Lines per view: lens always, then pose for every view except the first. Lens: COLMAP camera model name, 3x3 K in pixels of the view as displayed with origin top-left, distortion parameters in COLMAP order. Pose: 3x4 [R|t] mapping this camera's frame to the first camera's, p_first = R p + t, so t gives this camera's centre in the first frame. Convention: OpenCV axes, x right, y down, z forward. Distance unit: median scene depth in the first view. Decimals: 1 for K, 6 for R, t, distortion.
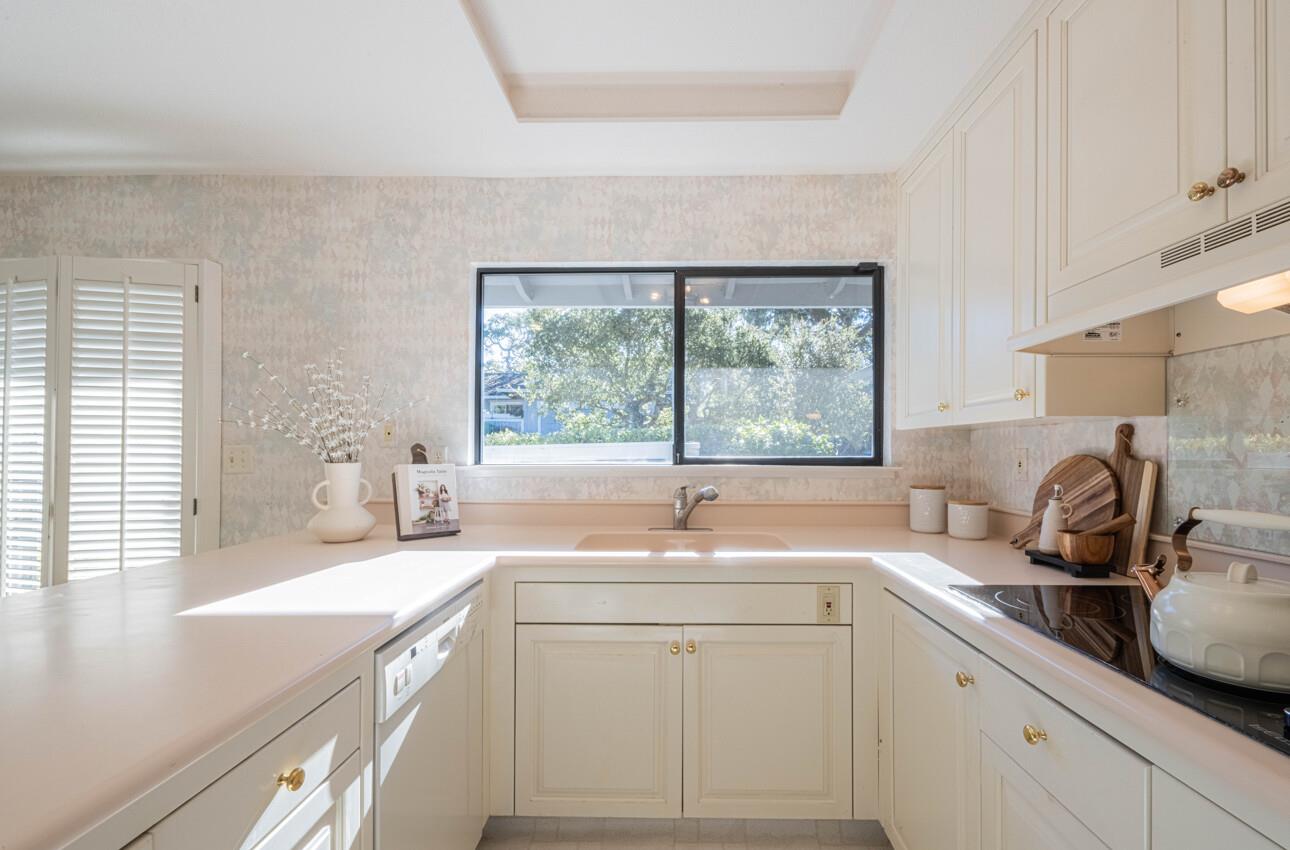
lens RADIAL K [[566.9, 0, 673.0], [0, 566.9, 449.3], [0, 0, 1]] dist [0.011951, -0.004840]
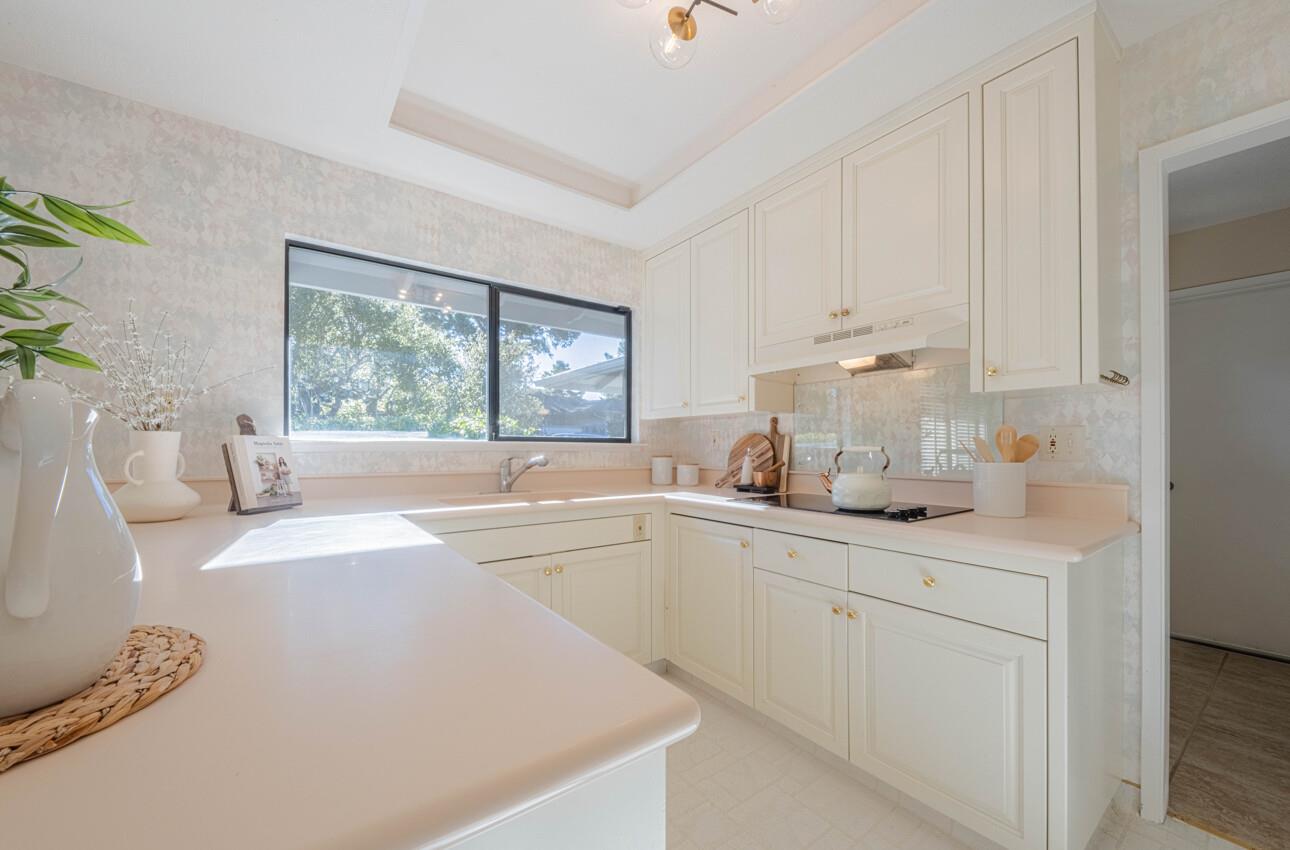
lens RADIAL K [[482.8, 0, 660.6], [0, 482.8, 448.1], [0, 0, 1]] dist [0.001716, -0.002397]
pose [[0.787367, 0.000729, 0.616485, -0.369349], [-0.001318, 0.999999, 0.000501, 0.041537], [-0.616484, -0.001207, 0.787367, -0.054782]]
